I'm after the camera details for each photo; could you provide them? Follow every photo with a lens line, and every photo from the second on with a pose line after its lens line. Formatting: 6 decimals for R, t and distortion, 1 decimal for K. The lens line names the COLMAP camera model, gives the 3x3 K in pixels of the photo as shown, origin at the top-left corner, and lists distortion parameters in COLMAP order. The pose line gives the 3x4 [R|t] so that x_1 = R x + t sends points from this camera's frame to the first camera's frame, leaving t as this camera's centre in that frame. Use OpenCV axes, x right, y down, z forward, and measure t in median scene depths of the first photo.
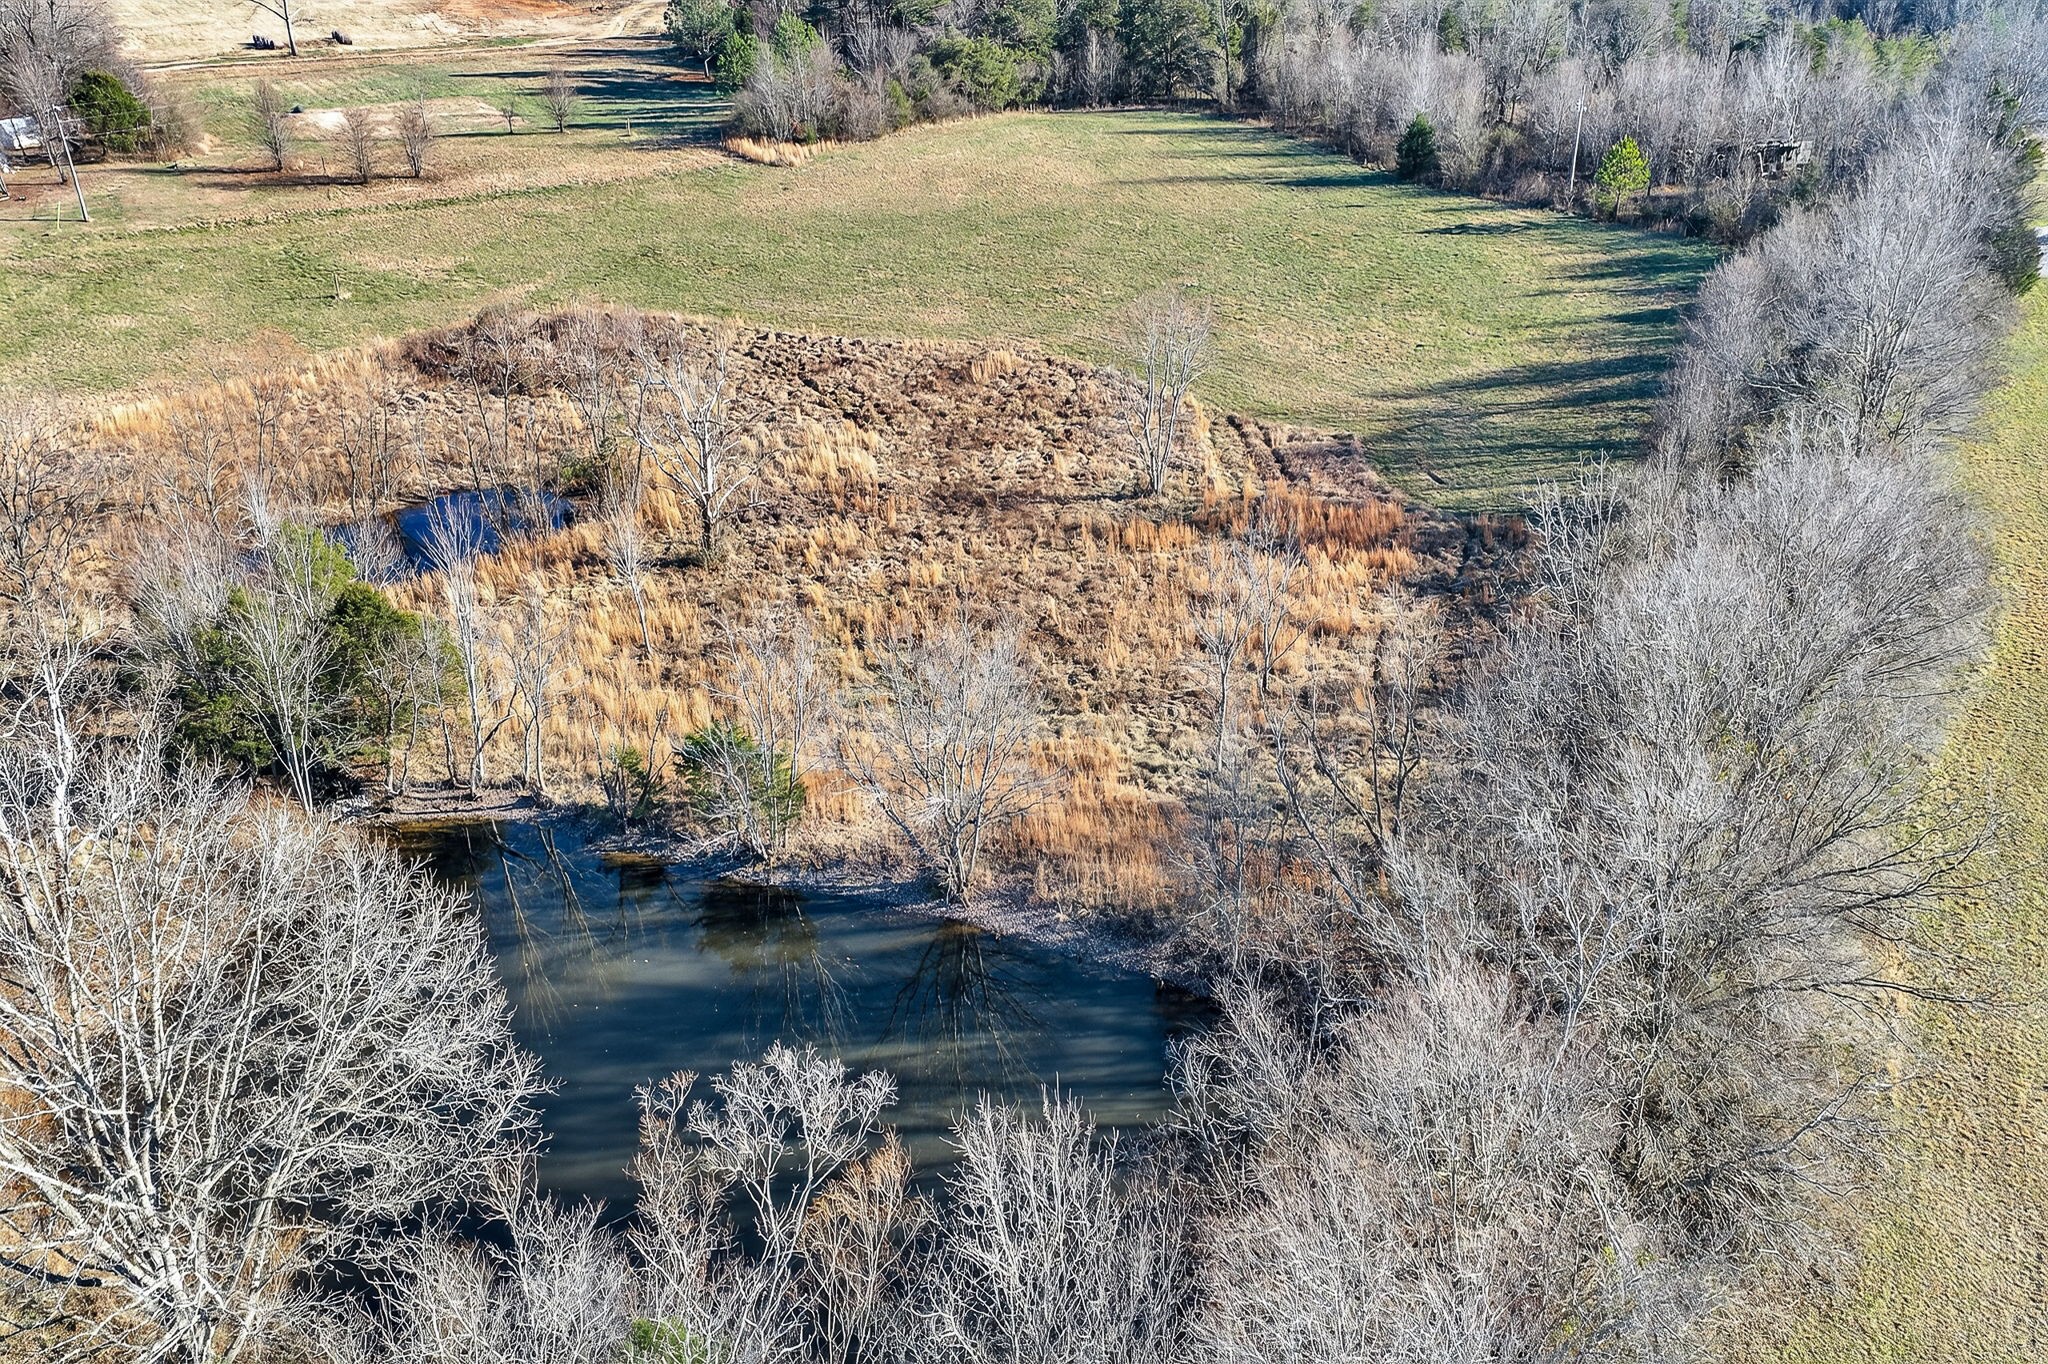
lens RADIAL K [[1680.1, 0, 1013.2], [0, 1680.1, 692.4], [0, 0, 1]] dist [0.014595, -0.017184]
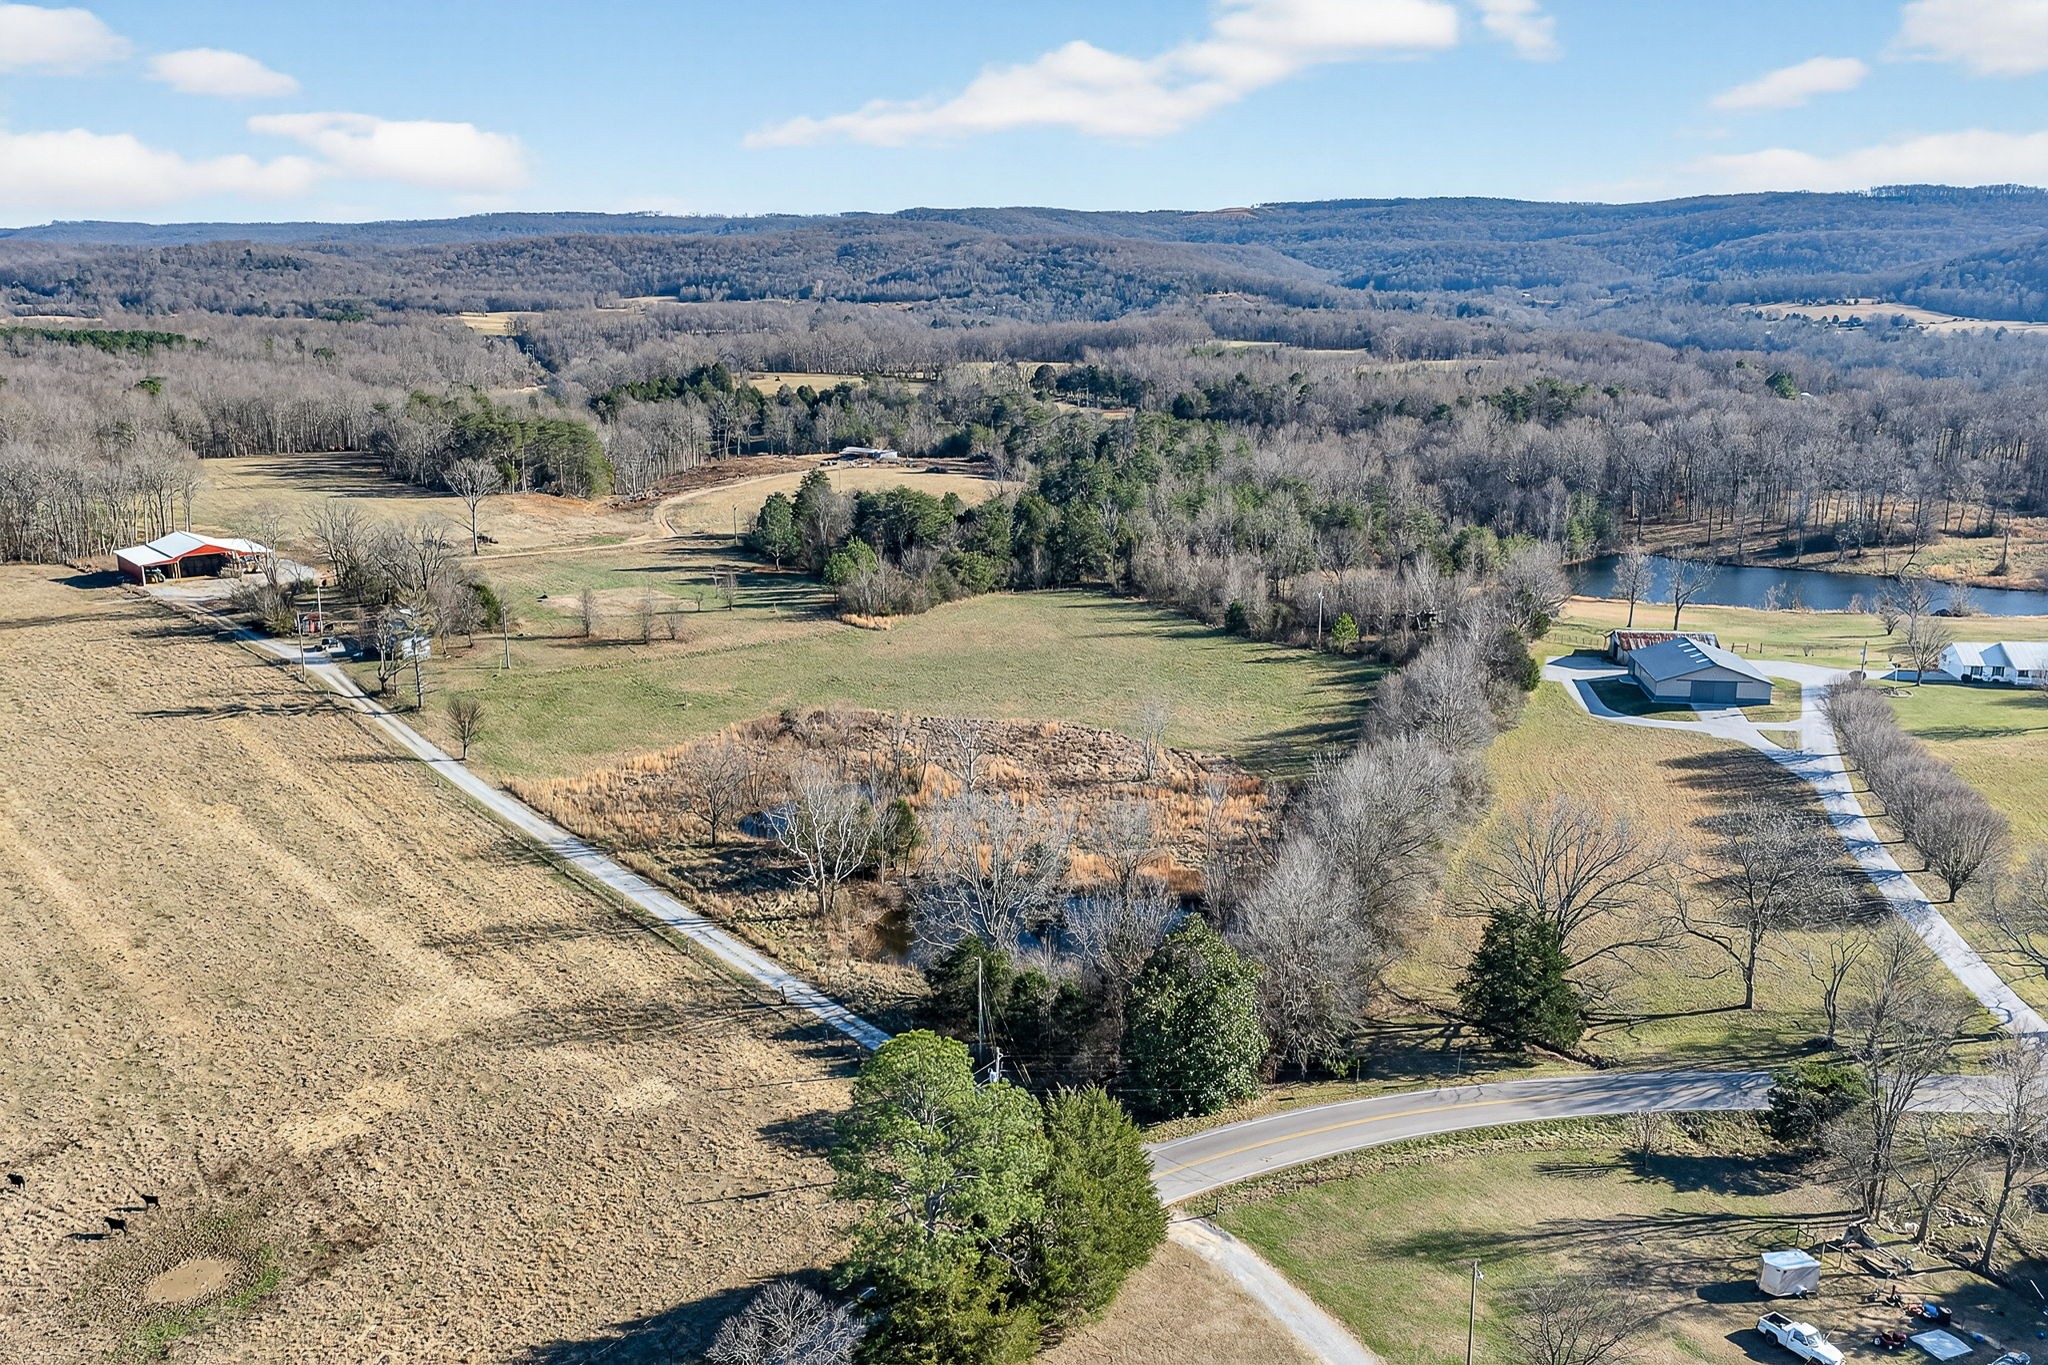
lens RADIAL K [[1680.1, 0, 1030.1], [0, 1680.1, 676.4], [0, 0, 1]] dist [0.014595, -0.017184]
pose [[0.991360, -0.015385, 0.130264, -0.233007], [0.047558, 0.967684, -0.247640, 0.189988], [-0.122244, 0.251696, 0.960055, -0.746870]]
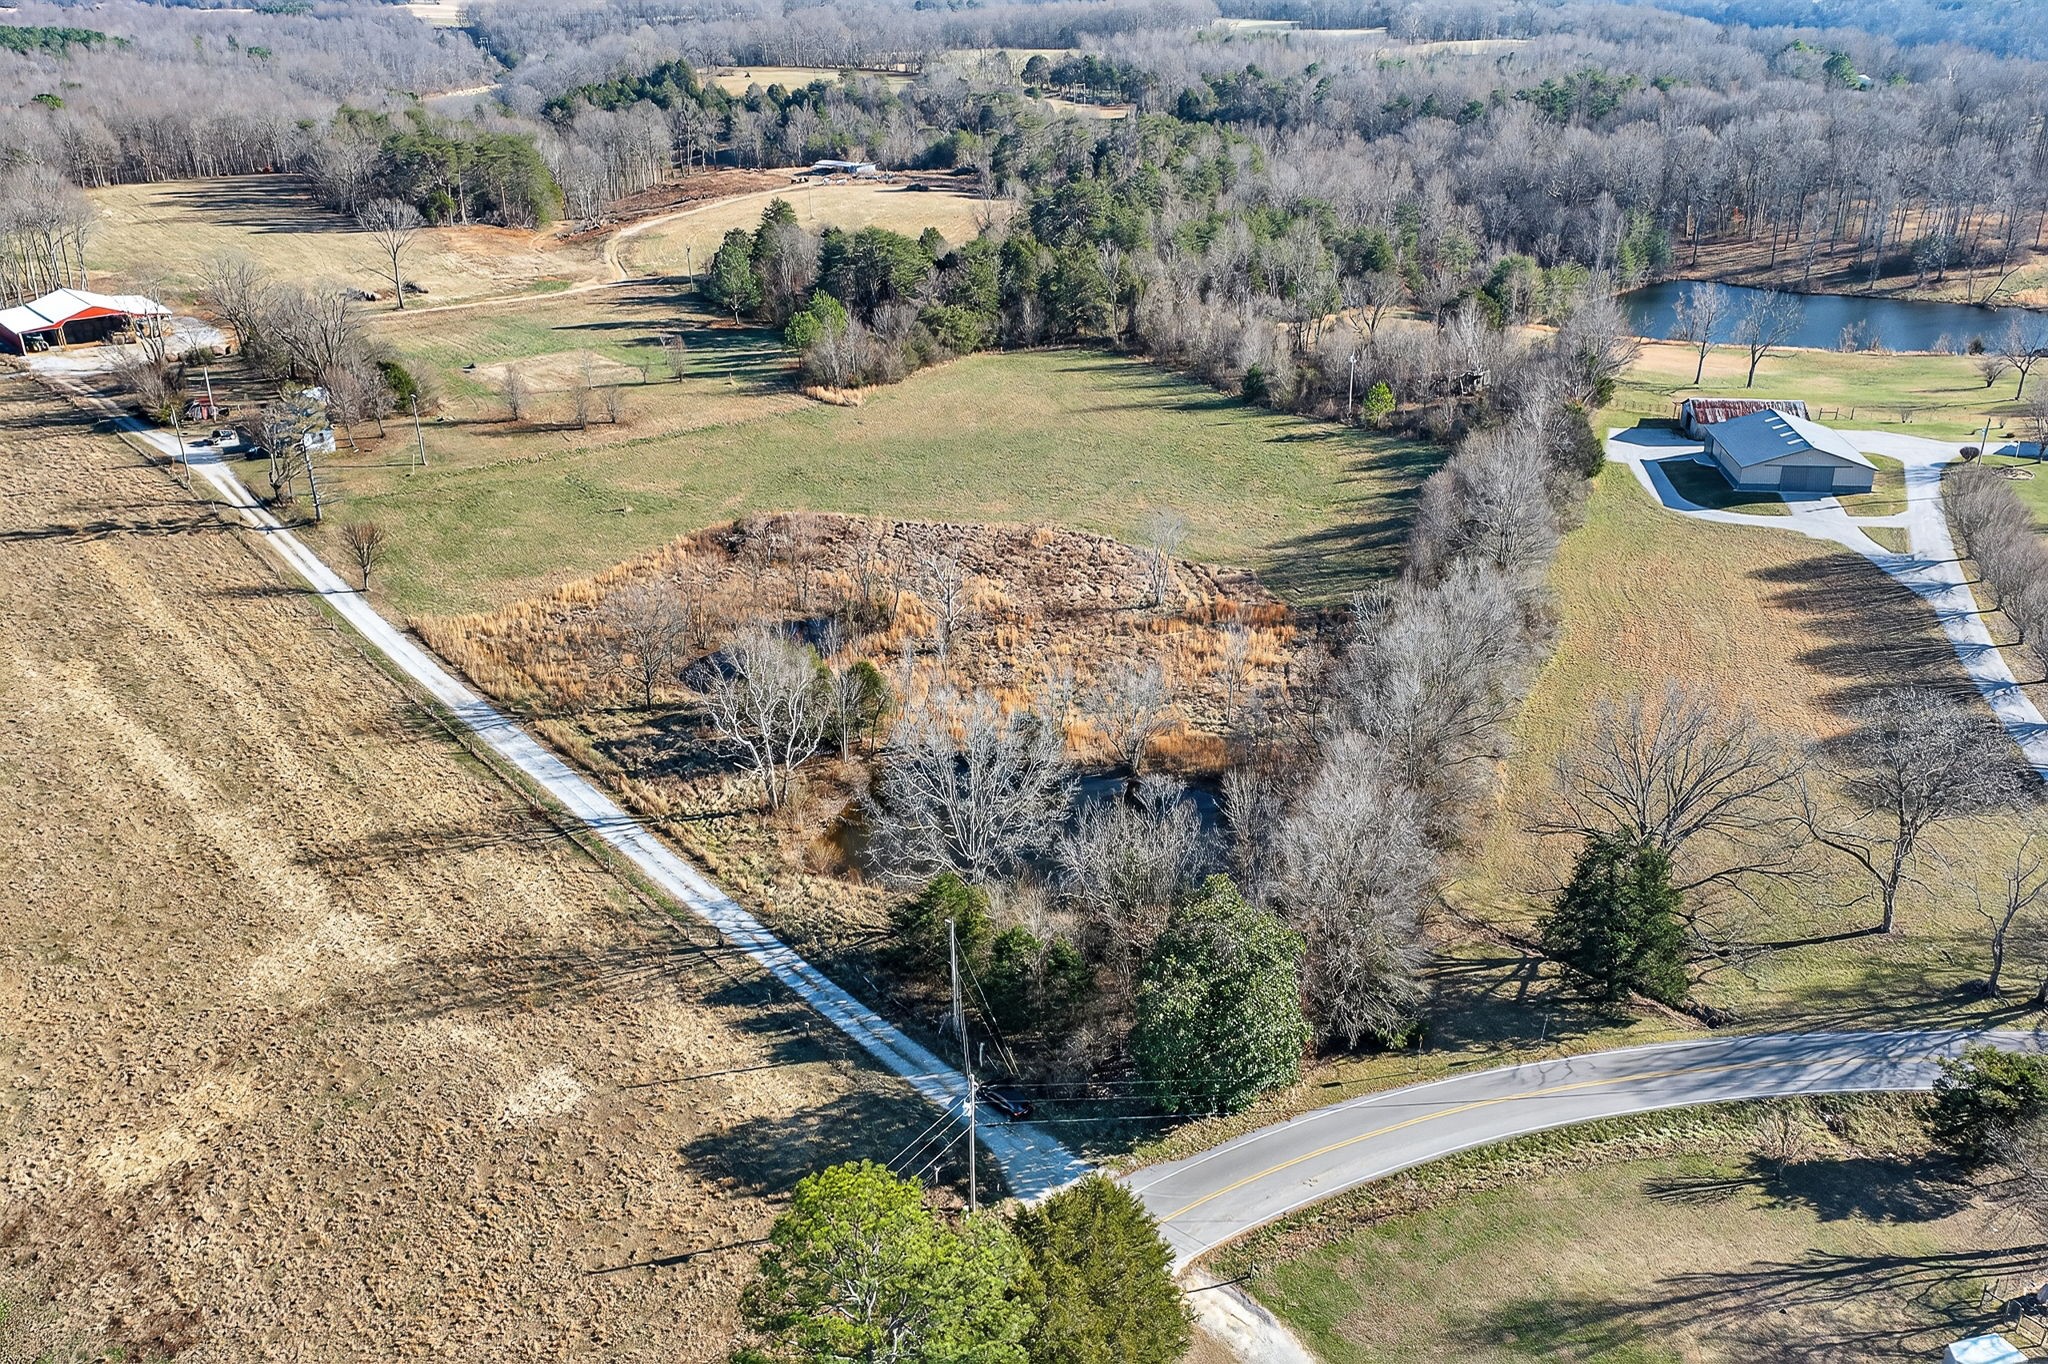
lens RADIAL K [[1680.1, 0, 1026.1], [0, 1680.1, 687.4], [0, 0, 1]] dist [0.014595, -0.017184]
pose [[0.991222, -0.052296, 0.121425, -0.196264], [0.060981, 0.995755, -0.068948, 0.063965], [-0.117304, 0.075748, 0.990203, -0.569155]]
